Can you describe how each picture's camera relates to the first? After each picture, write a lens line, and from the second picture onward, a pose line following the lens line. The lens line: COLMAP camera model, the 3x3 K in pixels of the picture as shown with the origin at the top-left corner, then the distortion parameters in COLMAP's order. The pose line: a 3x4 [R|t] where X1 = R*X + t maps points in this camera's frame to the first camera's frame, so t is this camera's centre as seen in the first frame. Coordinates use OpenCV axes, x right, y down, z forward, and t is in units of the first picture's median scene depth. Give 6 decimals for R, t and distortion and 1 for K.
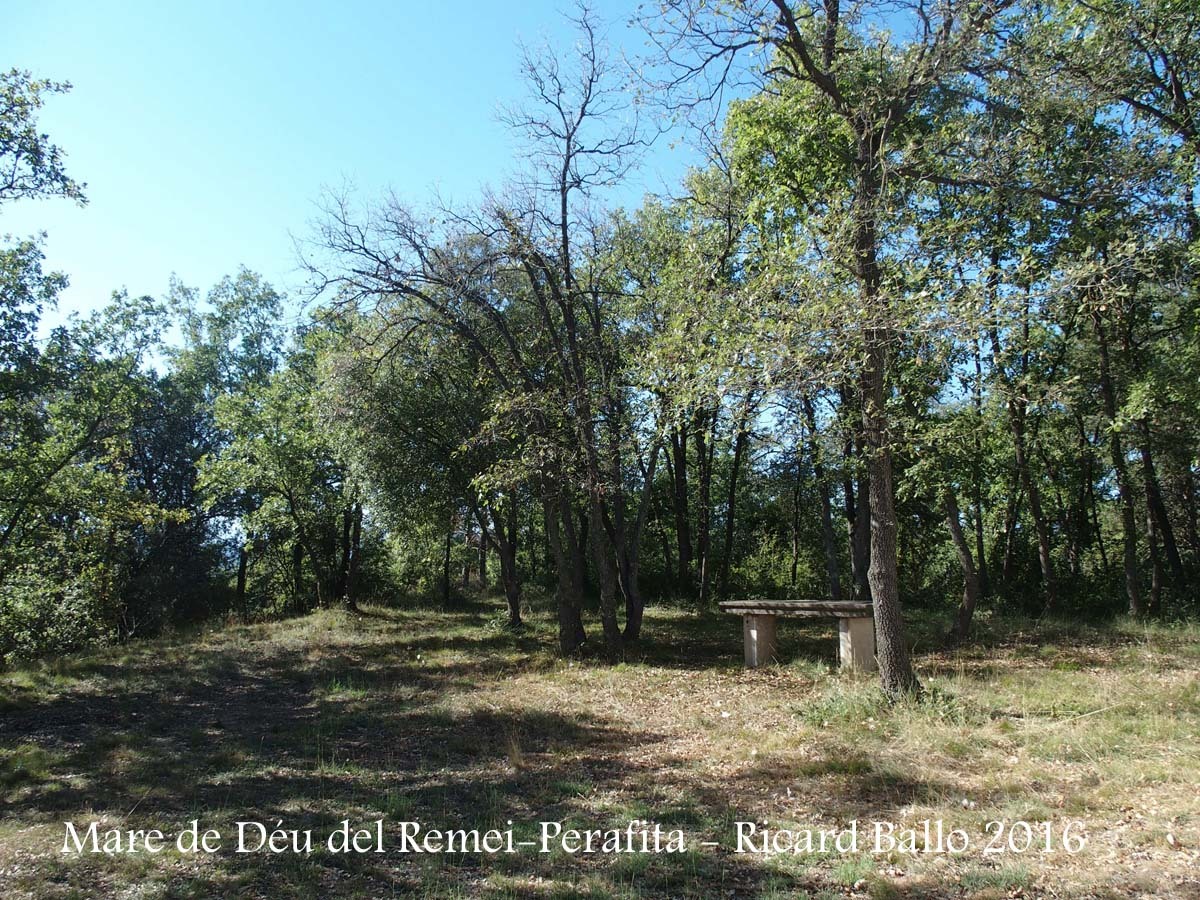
lens RADIAL K [[980.5, 0, 599.0], [0, 980.5, 453.8], [0, 0, 1]] dist [-0.060095, -0.006938]
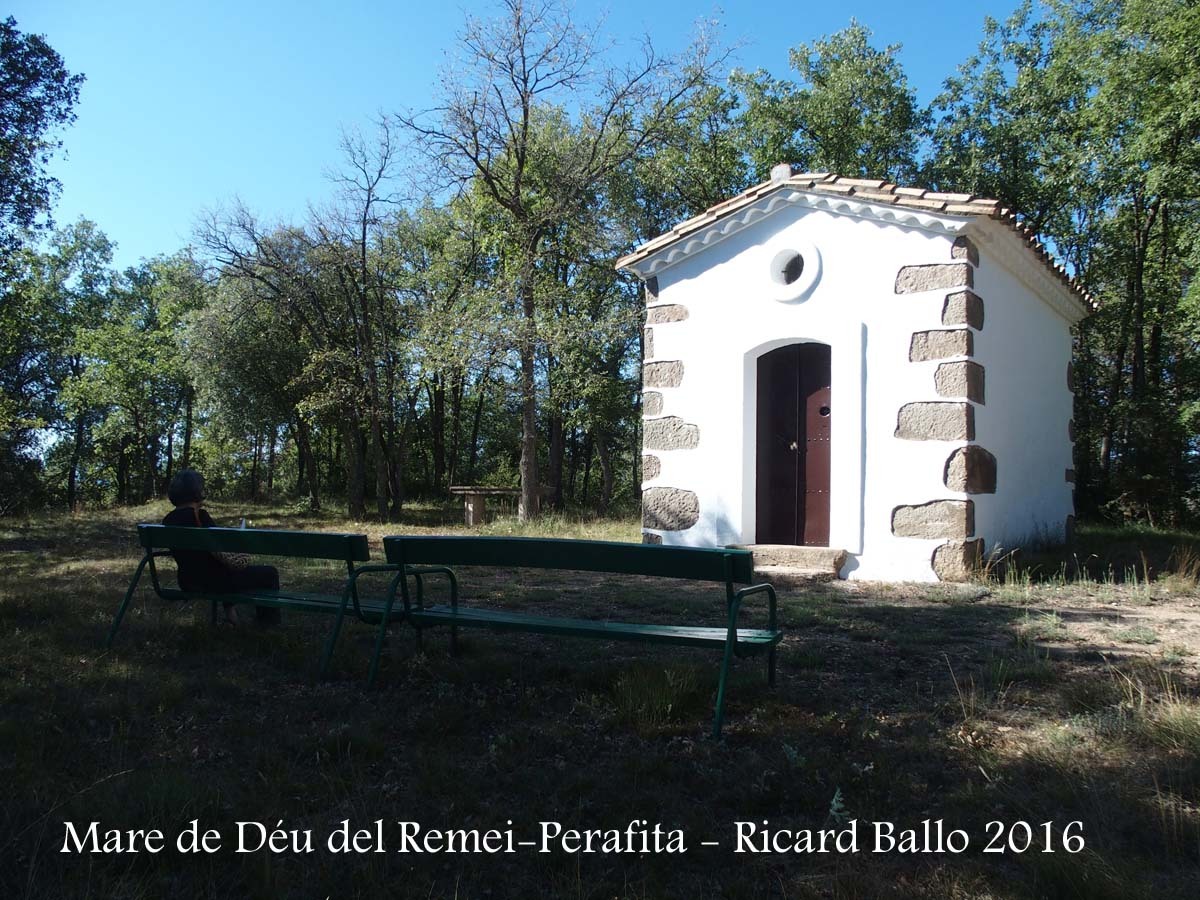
lens RADIAL K [[980.5, 0, 598.3], [0, 980.5, 455.4], [0, 0, 1]] dist [-0.060095, -0.006938]
pose [[0.973476, 0.041487, 0.224996, -0.005997], [-0.055317, 0.996924, 0.055513, -0.004550], [-0.222001, -0.066487, 0.972777, -0.551810]]
